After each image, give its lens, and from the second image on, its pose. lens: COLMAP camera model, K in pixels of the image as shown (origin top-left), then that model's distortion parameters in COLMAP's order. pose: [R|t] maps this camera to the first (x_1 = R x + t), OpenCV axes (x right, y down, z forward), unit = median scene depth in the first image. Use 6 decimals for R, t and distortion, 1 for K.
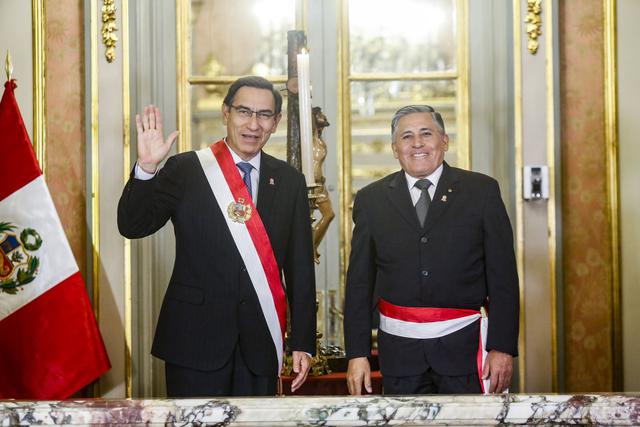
lens RADIAL K [[2782.7, 0, 396.8], [0, 2782.7, 213.3], [0, 0, 1]] dist [0.405648, 2.398466]
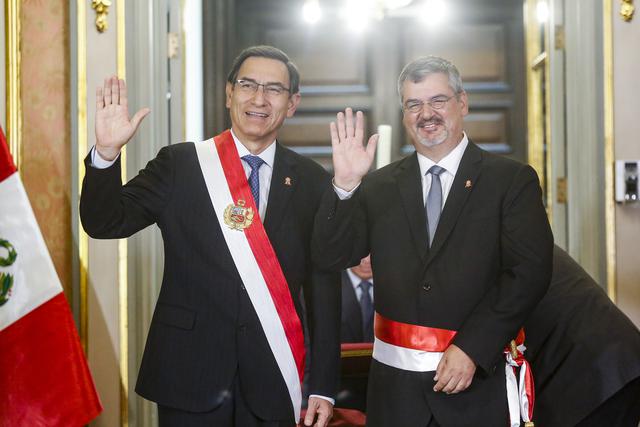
lens RADIAL K [[2782.7, 0, 396.8], [0, 2782.7, 213.3], [0, 0, 1]] dist [0.405648, 2.398466]
pose [[0.999471, -0.000133, -0.032507, 0.008869], [-0.000014, 0.999990, -0.004506, 0.001684], [0.032508, 0.004504, 0.999461, 0.197223]]
